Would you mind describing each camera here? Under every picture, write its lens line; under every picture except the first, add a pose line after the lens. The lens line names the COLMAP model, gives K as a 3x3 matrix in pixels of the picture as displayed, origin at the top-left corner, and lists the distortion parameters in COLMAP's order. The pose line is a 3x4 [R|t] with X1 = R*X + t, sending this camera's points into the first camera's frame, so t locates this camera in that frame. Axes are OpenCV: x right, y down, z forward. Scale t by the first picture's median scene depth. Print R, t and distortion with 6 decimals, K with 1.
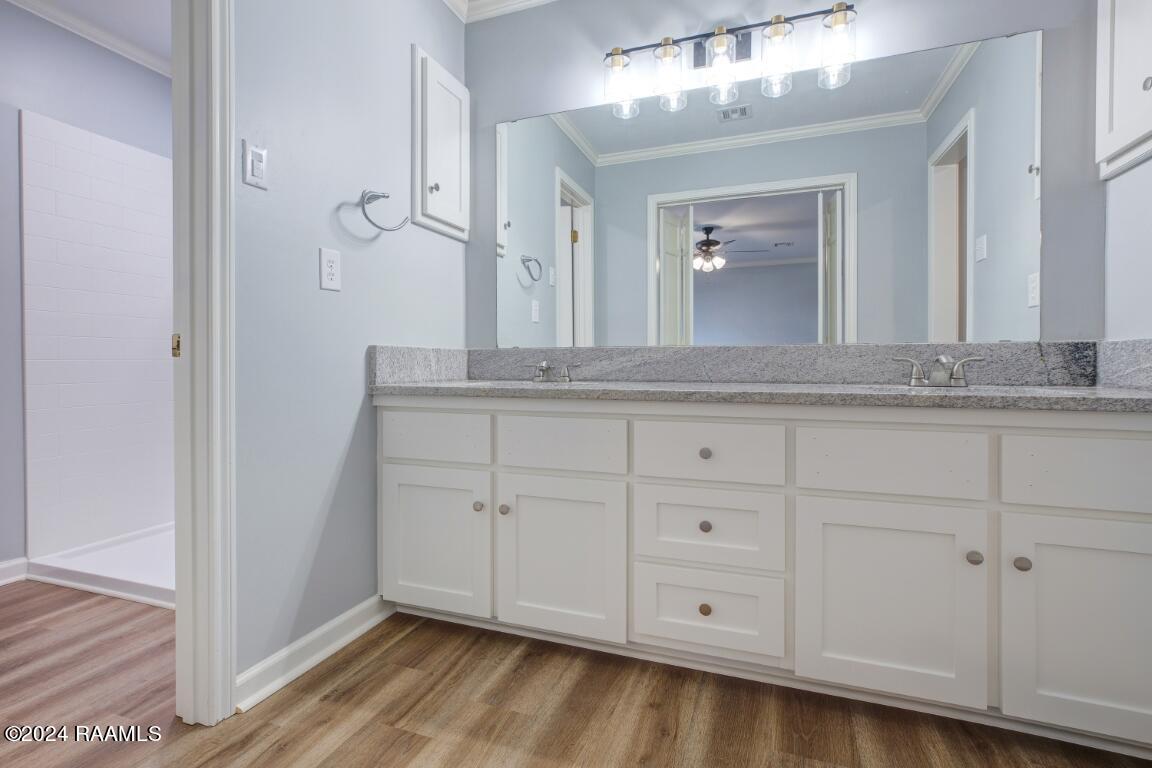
lens RADIAL K [[549.0, 0, 572.1], [0, 549.0, 375.8], [0, 0, 1]] dist [-0.012613, -0.000738]
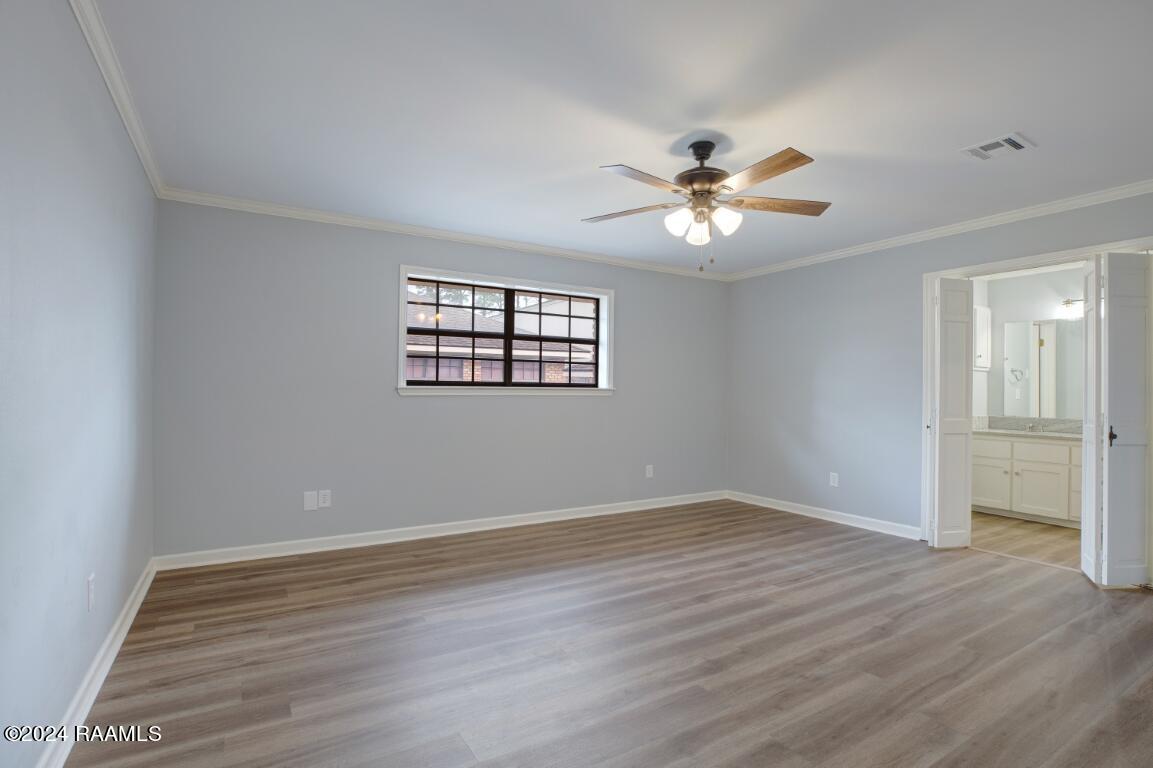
lens RADIAL K [[549.5, 0, 584.1], [0, 549.5, 389.3], [0, 0, 1]] dist [-0.012613, -0.000738]
pose [[0.781868, 0.009575, -0.623370, -0.087062], [-0.024751, 0.999571, -0.015690, -0.085503], [0.622952, 0.027696, 0.781769, -2.066283]]
